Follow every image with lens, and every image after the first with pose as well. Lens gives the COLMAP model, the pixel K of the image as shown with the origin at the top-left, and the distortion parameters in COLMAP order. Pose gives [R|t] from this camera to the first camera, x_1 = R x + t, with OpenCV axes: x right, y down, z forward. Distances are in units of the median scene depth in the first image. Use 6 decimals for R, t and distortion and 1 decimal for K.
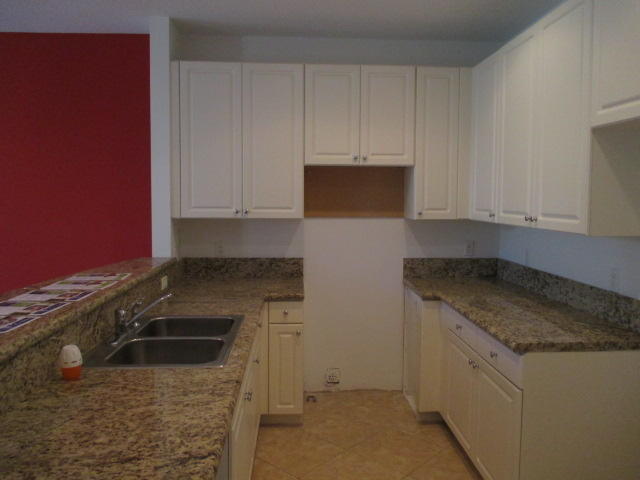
lens RADIAL K [[521.6, 0, 320.0], [0, 521.6, 240.0], [0, 0, 1]] dist [-0.000867, 0.000038]
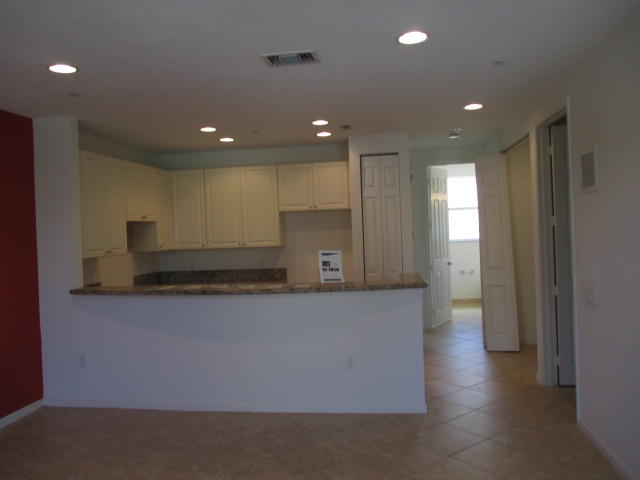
lens RADIAL K [[521.6, 0, 320.0], [0, 521.6, 240.0], [0, 0, 1]] dist [-0.000867, 0.000038]
pose [[0.205134, -0.029997, 0.978274, -1.486711], [0.116235, 0.993203, 0.006082, -0.024480], [-0.971807, 0.112462, 0.207227, 0.086855]]
